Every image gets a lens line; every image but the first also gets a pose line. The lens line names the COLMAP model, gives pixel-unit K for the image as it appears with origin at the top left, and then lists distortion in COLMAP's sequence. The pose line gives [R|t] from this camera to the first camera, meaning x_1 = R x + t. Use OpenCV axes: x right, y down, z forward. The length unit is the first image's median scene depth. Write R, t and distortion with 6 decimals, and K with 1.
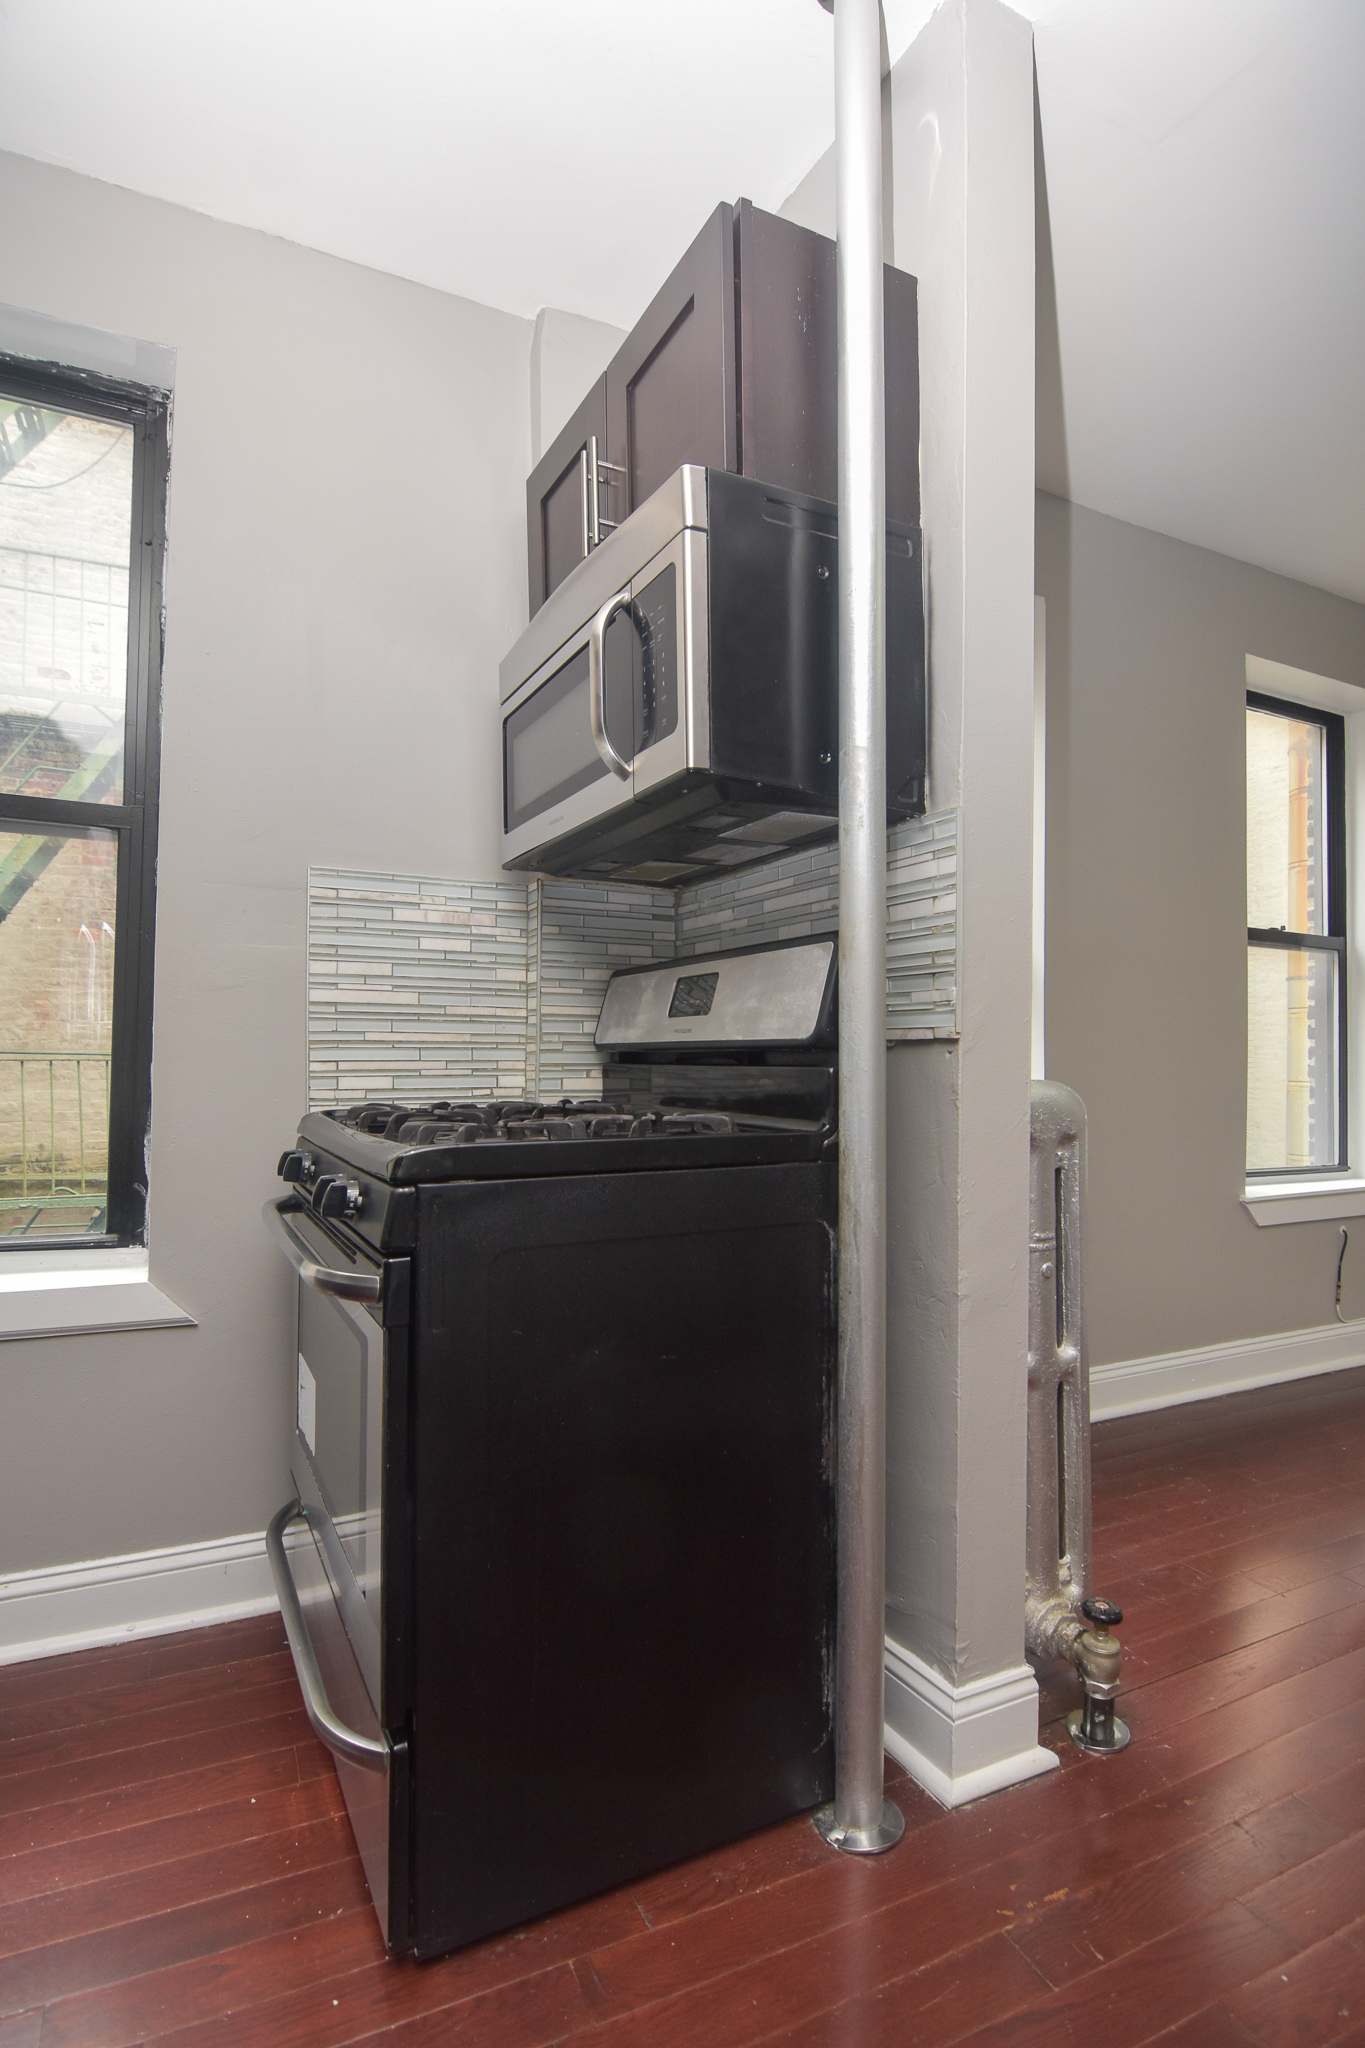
lens RADIAL K [[1003.1, 0, 676.4], [0, 1003.1, 1035.3], [0, 0, 1]] dist [-0.003196, -0.014402]
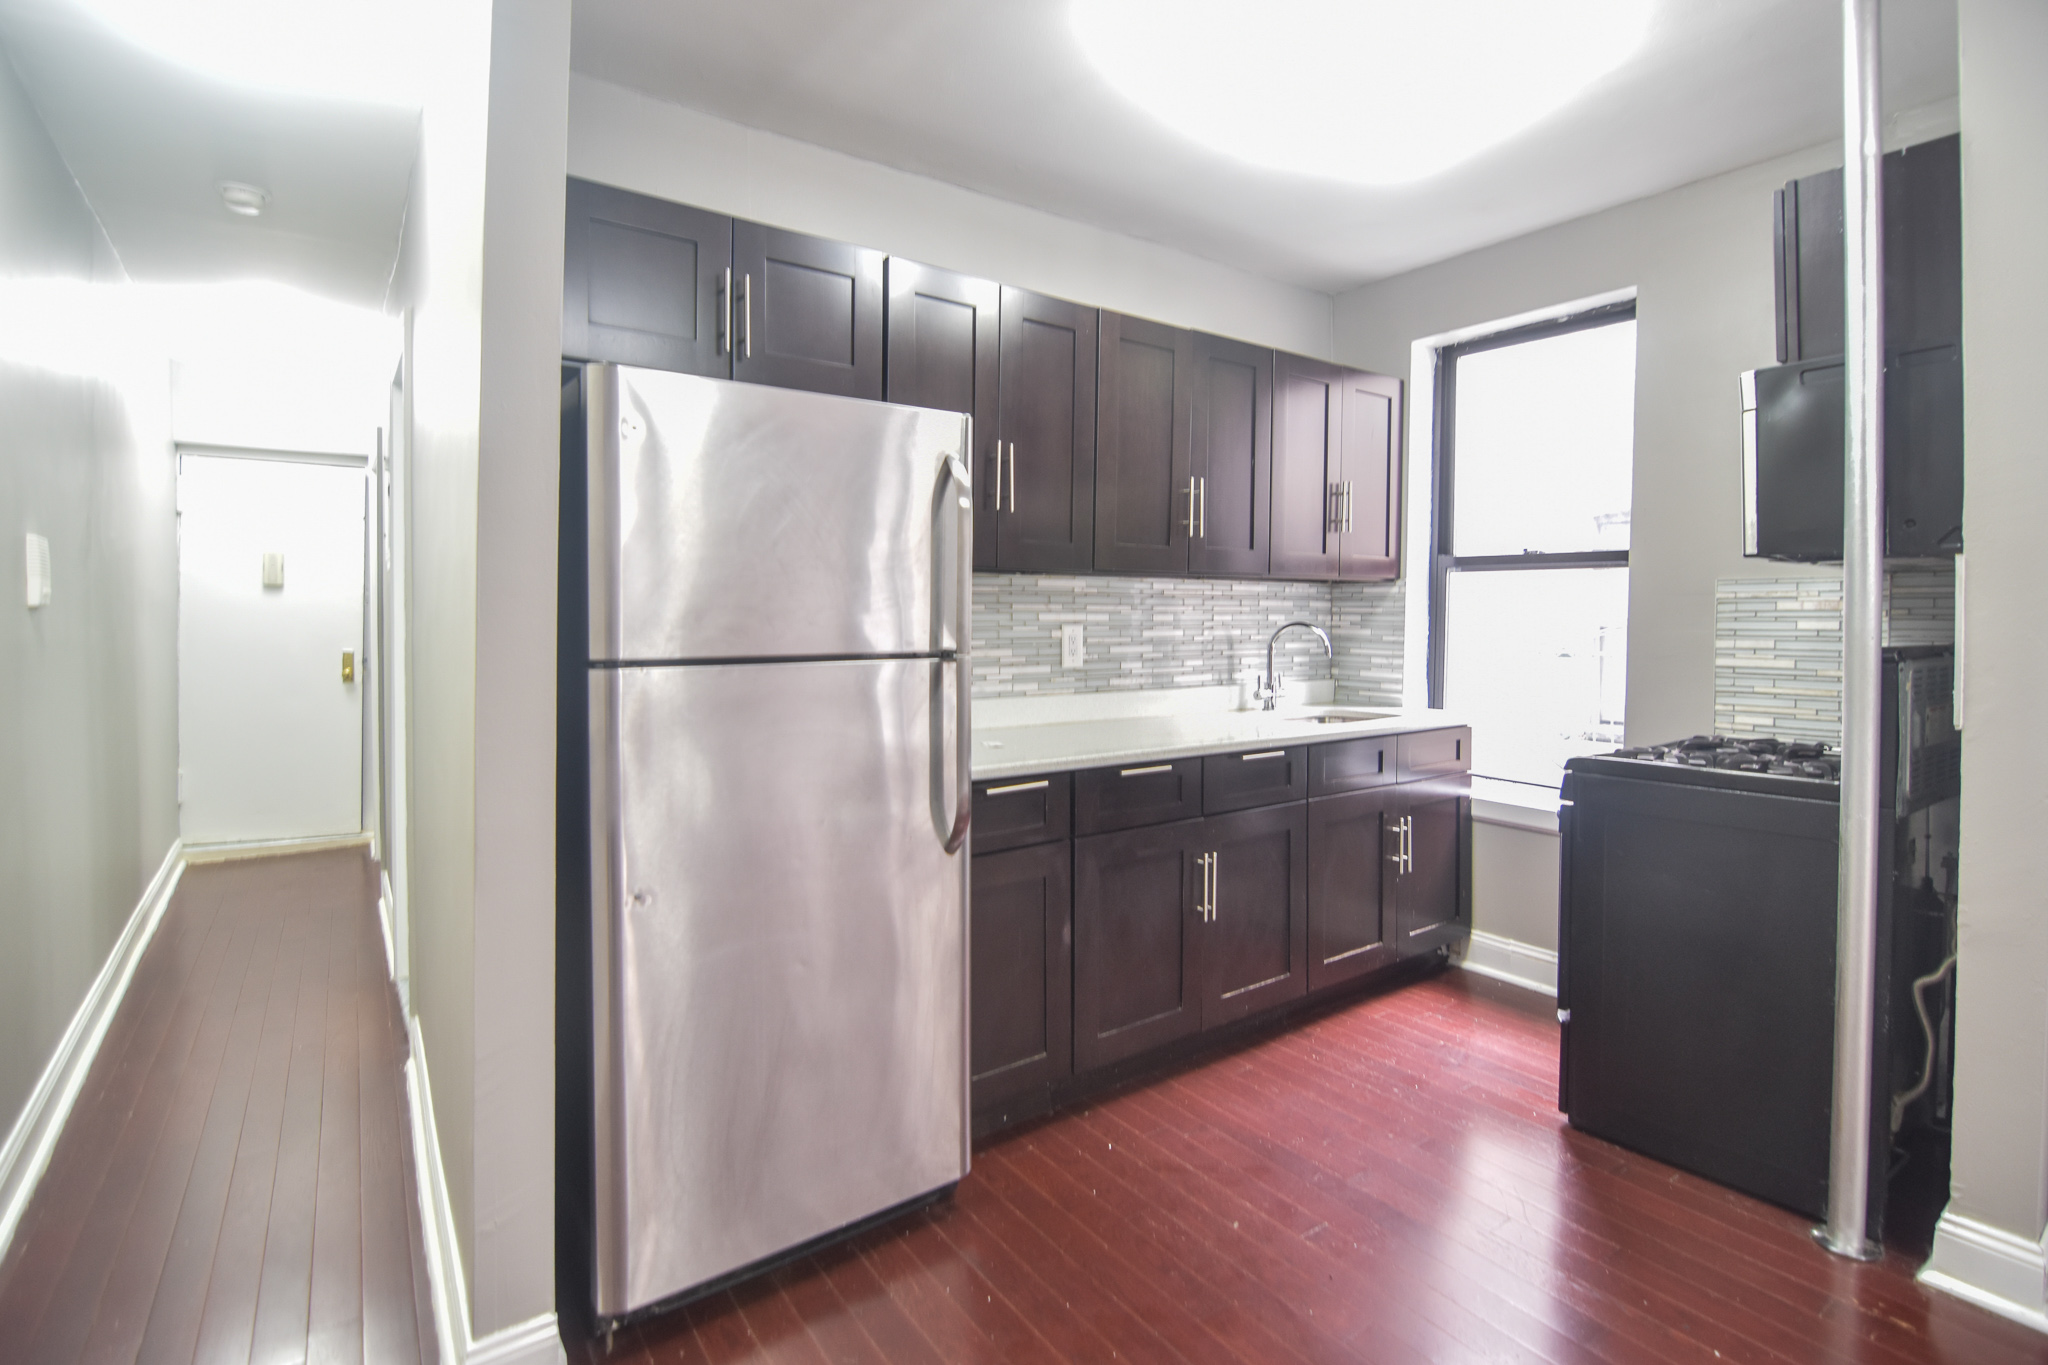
lens RADIAL K [[1003.1, 0, 1013.9], [0, 1003.1, 669.5], [0, 0, 1]] dist [-0.003196, -0.014402]
pose [[0.133852, 0.038392, -0.990257, 1.022792], [0.022357, 0.998878, 0.041748, -0.116353], [0.990749, -0.027727, 0.132844, -0.293769]]
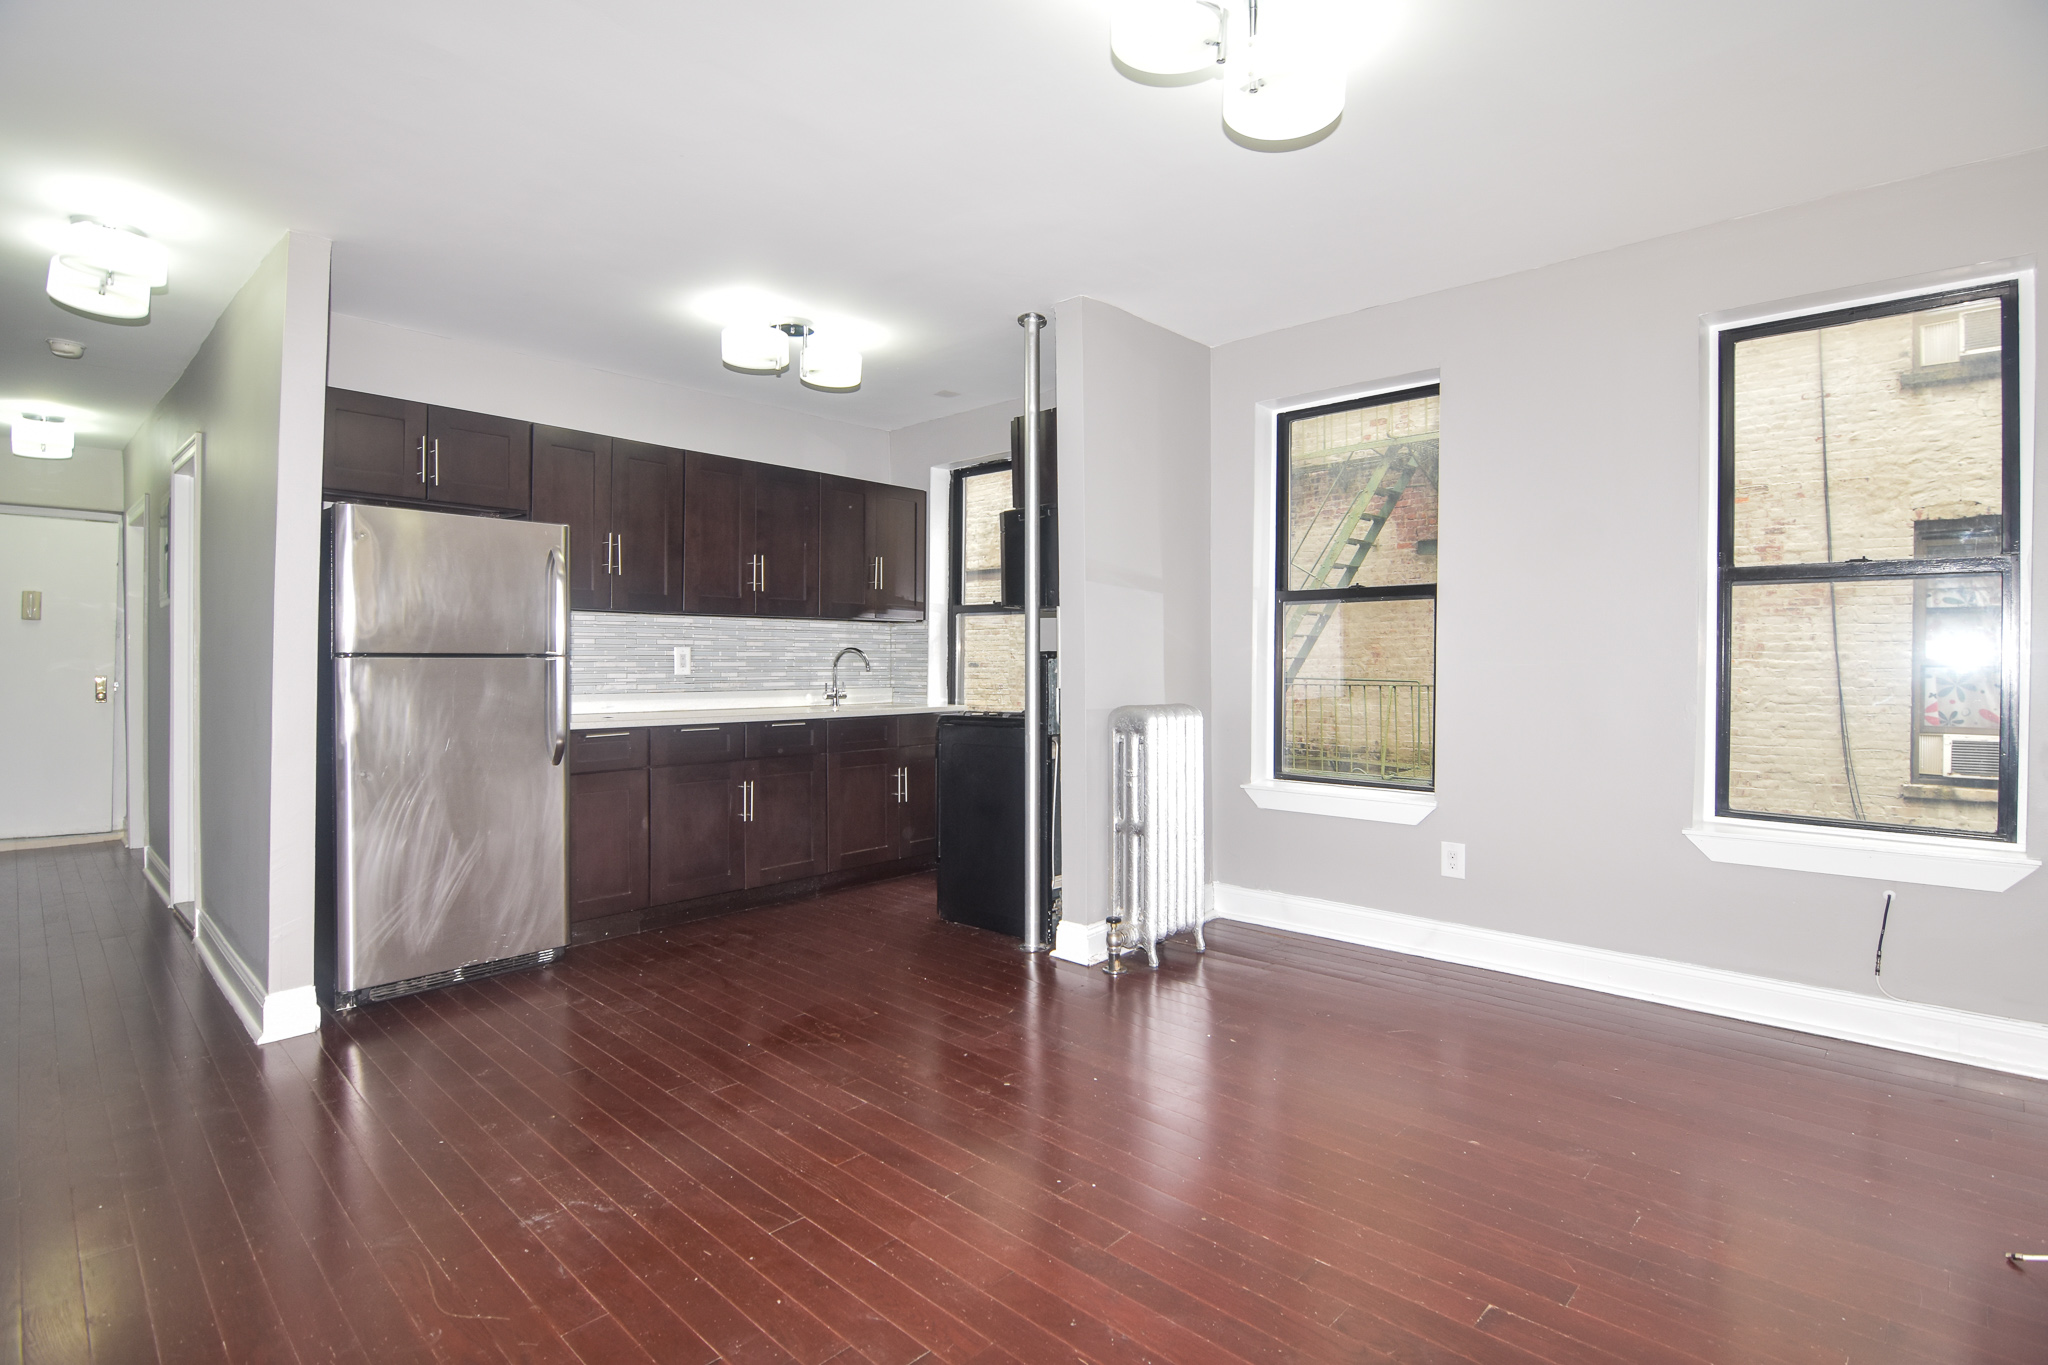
lens RADIAL K [[1003.1, 0, 1013.9], [0, 1003.1, 669.5], [0, 0, 1]] dist [-0.003196, -0.014402]
pose [[0.333851, -0.008612, -0.942587, 2.132355], [0.024203, 0.999707, -0.000561, -0.036278], [0.942315, -0.022626, 0.333962, -0.022509]]
